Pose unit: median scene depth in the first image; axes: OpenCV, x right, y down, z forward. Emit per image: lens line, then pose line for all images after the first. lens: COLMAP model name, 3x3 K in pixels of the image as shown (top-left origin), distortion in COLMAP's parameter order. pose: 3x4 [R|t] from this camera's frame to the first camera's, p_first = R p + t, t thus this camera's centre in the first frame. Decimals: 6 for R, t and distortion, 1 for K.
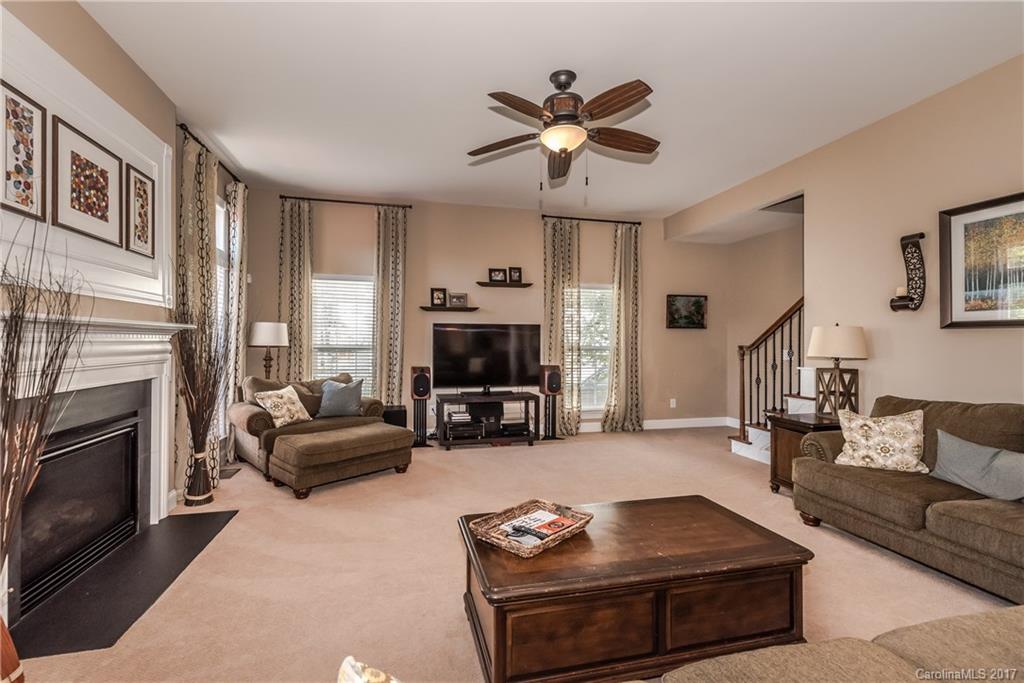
lens RADIAL K [[446.3, 0, 509.0], [0, 446.3, 339.5], [0, 0, 1]] dist [0.000281, 0.000192]
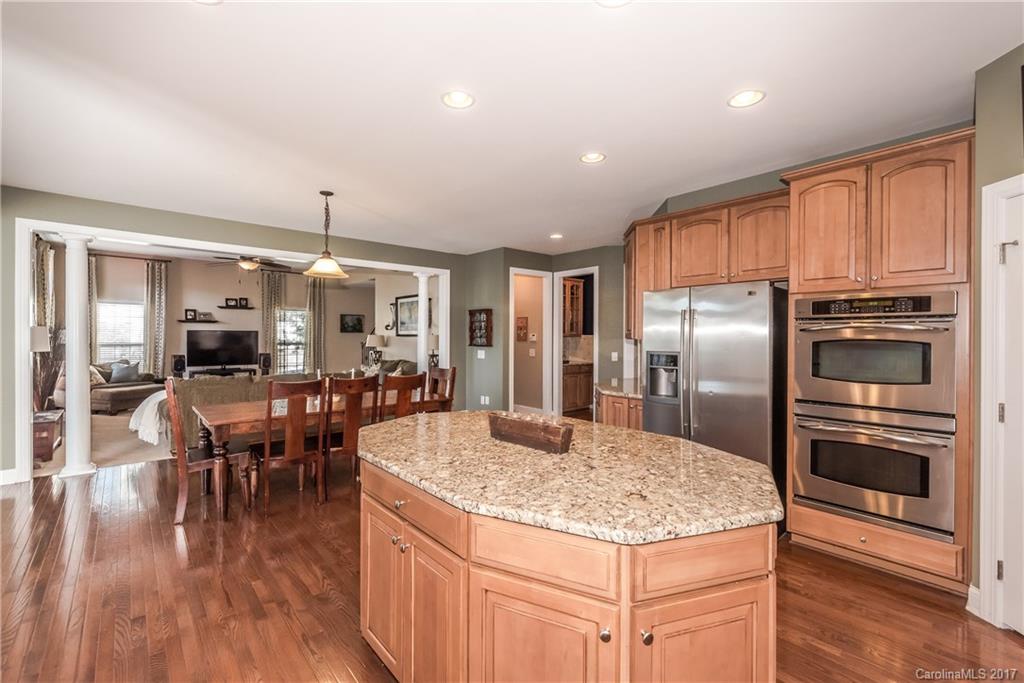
lens RADIAL K [[446.3, 0, 511.1], [0, 446.3, 337.6], [0, 0, 1]] dist [0.000281, 0.000192]
pose [[0.889169, -0.001382, 0.457577, 0.153528], [-0.002630, 0.999963, 0.008131, -0.023144], [-0.457572, -0.008433, 0.889133, -1.100163]]
